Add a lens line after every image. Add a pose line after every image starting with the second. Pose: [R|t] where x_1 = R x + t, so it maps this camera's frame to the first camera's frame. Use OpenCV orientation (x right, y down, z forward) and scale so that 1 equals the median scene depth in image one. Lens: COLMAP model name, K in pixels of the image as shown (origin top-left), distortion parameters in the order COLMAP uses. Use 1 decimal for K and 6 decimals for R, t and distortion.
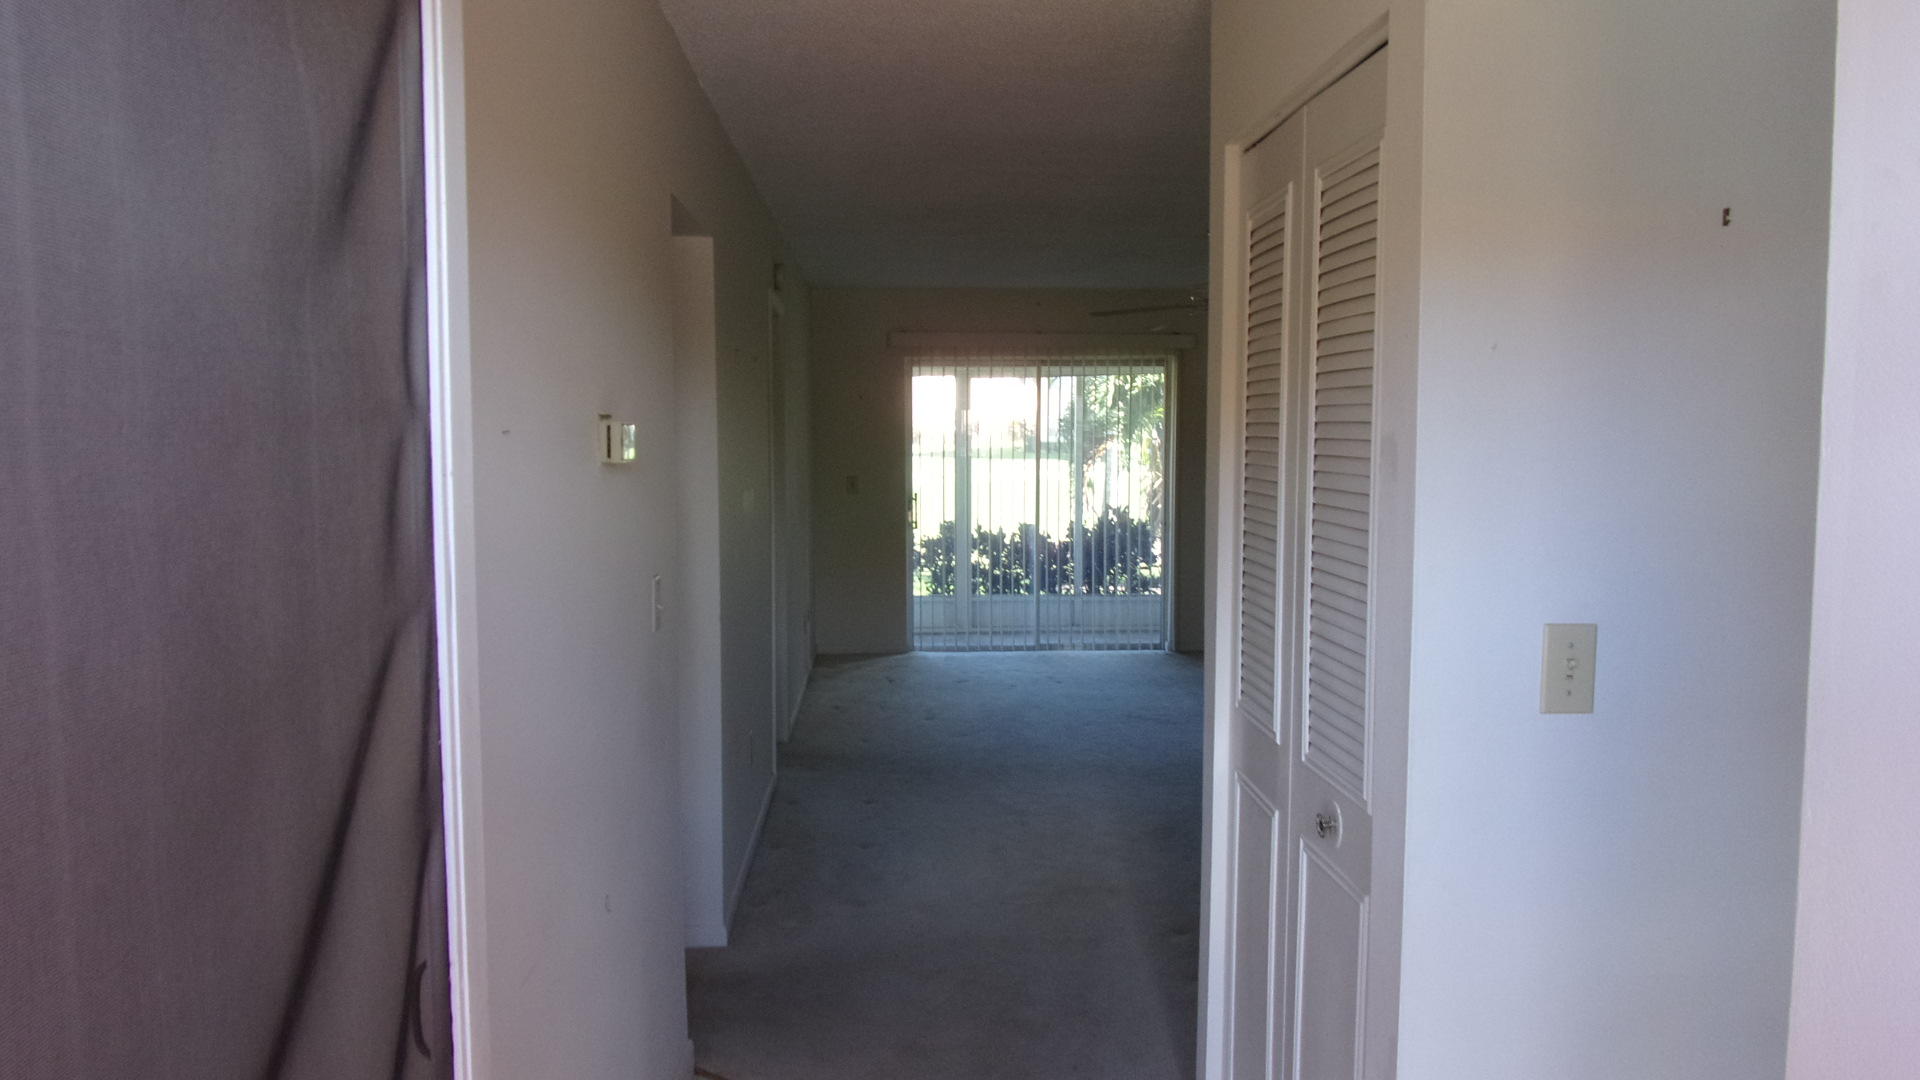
lens RADIAL K [[1370.1, 0, 961.3], [0, 1370.1, 538.5], [0, 0, 1]] dist [0.001409, 0.001277]
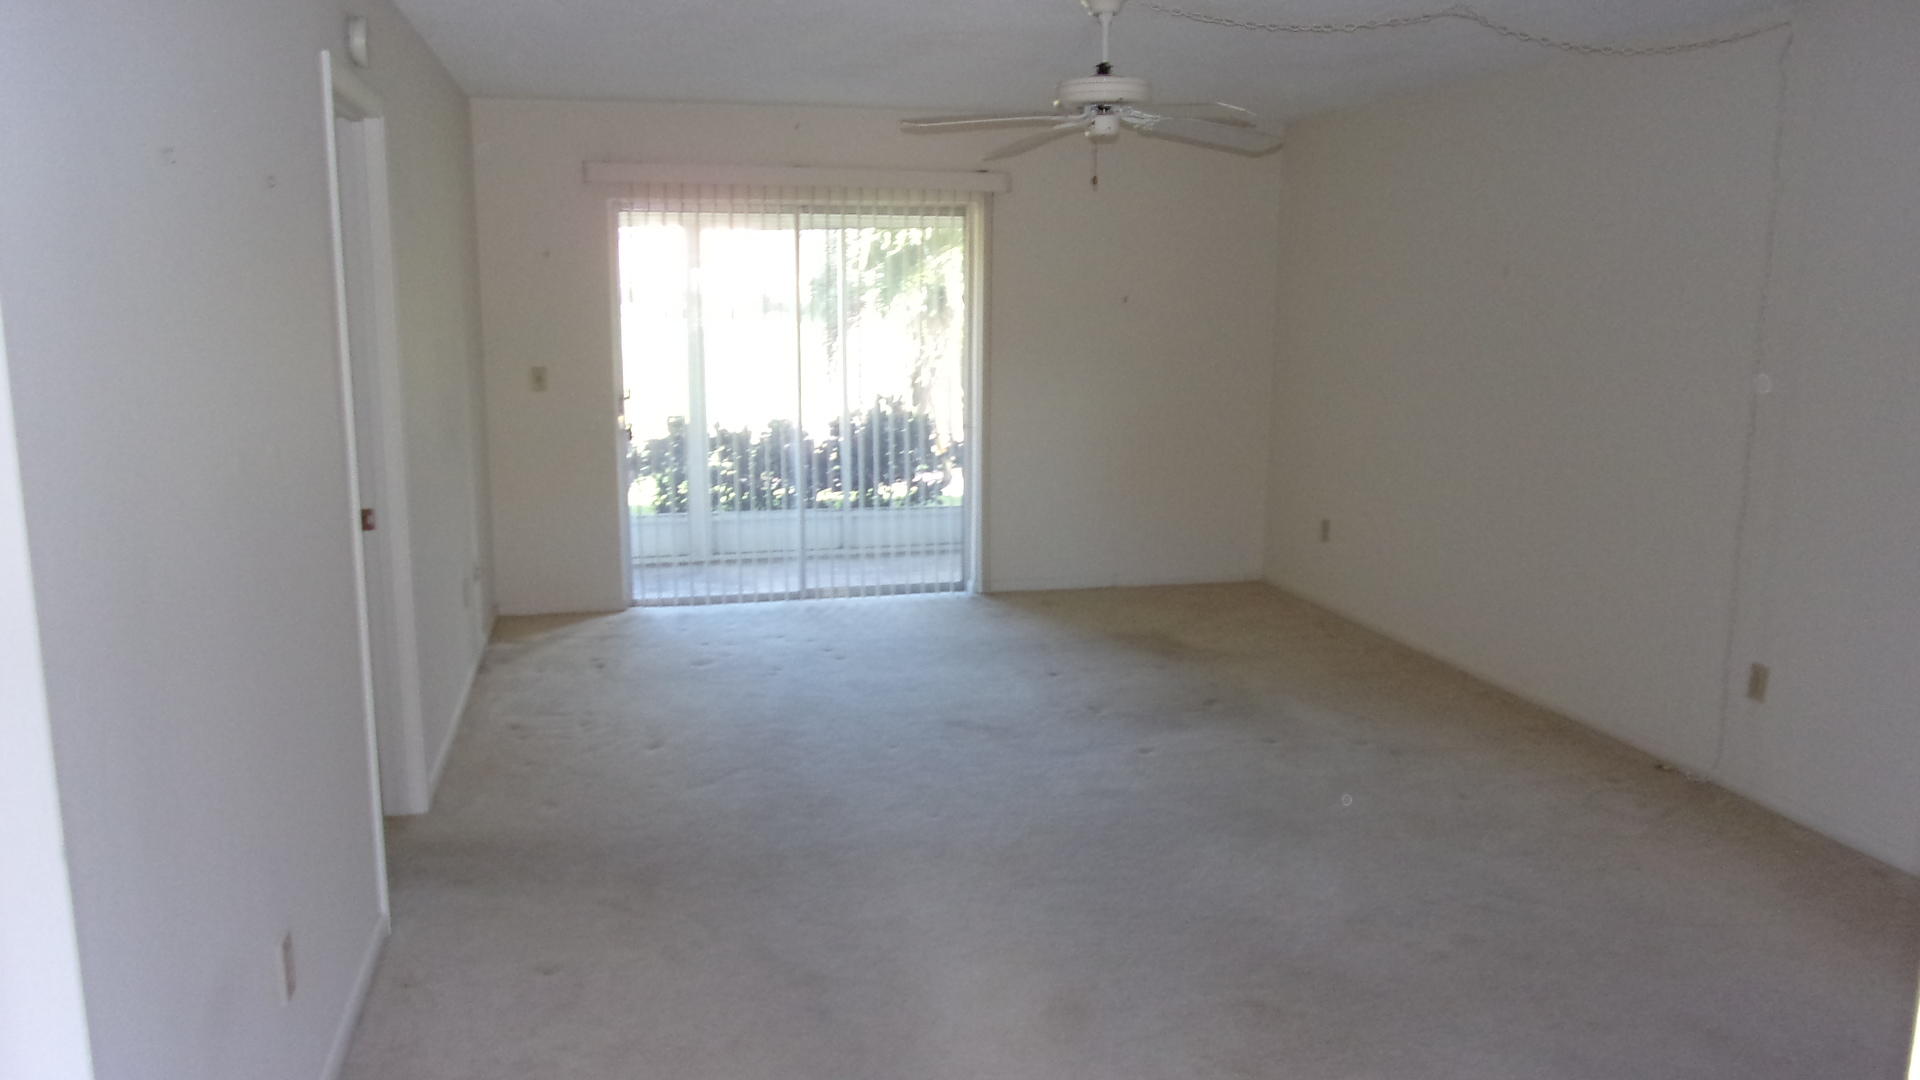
lens RADIAL K [[1370.1, 0, 956.4], [0, 1370.1, 536.8], [0, 0, 1]] dist [0.001409, 0.001277]
pose [[0.982266, -0.027933, 0.185402, -0.000327], [0.008563, 0.994491, 0.104468, -0.027824], [-0.187298, -0.101028, 0.977094, 0.234751]]
